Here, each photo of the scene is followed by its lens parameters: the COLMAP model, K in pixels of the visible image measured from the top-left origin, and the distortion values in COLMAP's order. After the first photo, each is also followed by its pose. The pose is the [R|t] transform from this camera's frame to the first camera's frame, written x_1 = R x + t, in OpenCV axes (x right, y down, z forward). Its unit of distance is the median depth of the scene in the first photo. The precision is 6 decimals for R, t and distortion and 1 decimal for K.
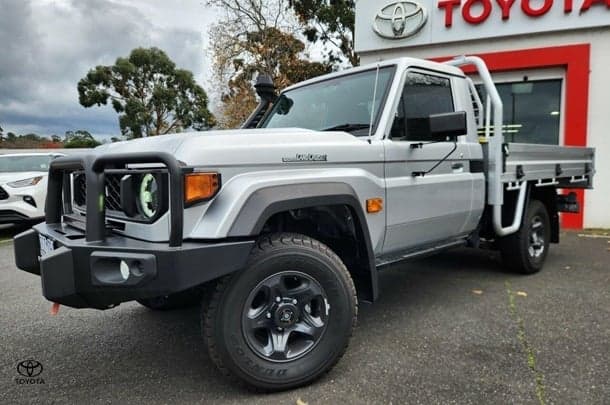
lens RADIAL K [[403.8, 0, 303.1], [0, 403.8, 201.9], [0, 0, 1]] dist [0.040262, -0.005238]
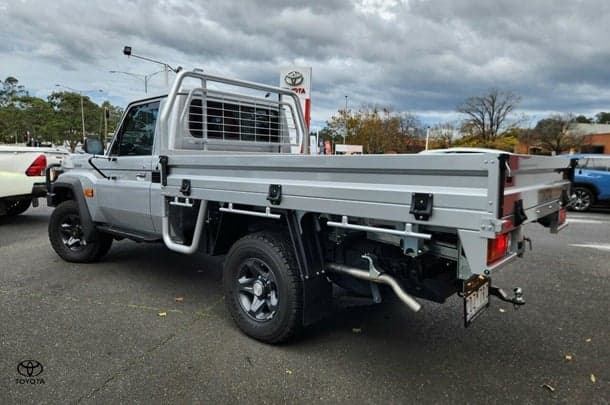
lens RADIAL K [[403.8, 0, 310.5], [0, 403.8, 206.1], [0, 0, 1]] dist [0.040262, -0.005238]
pose [[0.138485, 0.132350, -0.981481, 0.638582], [-0.087910, 0.988761, 0.120928, -0.072863], [0.986455, 0.069536, 0.148563, 0.508888]]
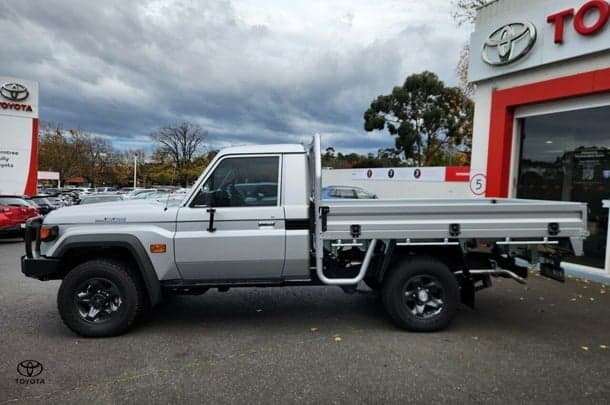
lens RADIAL K [[403.8, 0, 309.6], [0, 403.8, 206.3], [0, 0, 1]] dist [0.040262, -0.005238]
pose [[0.771279, 0.046595, -0.634789, 0.505161], [-0.060415, 0.998173, -0.000137, -0.059541], [0.633623, 0.038456, 0.772685, 0.029490]]
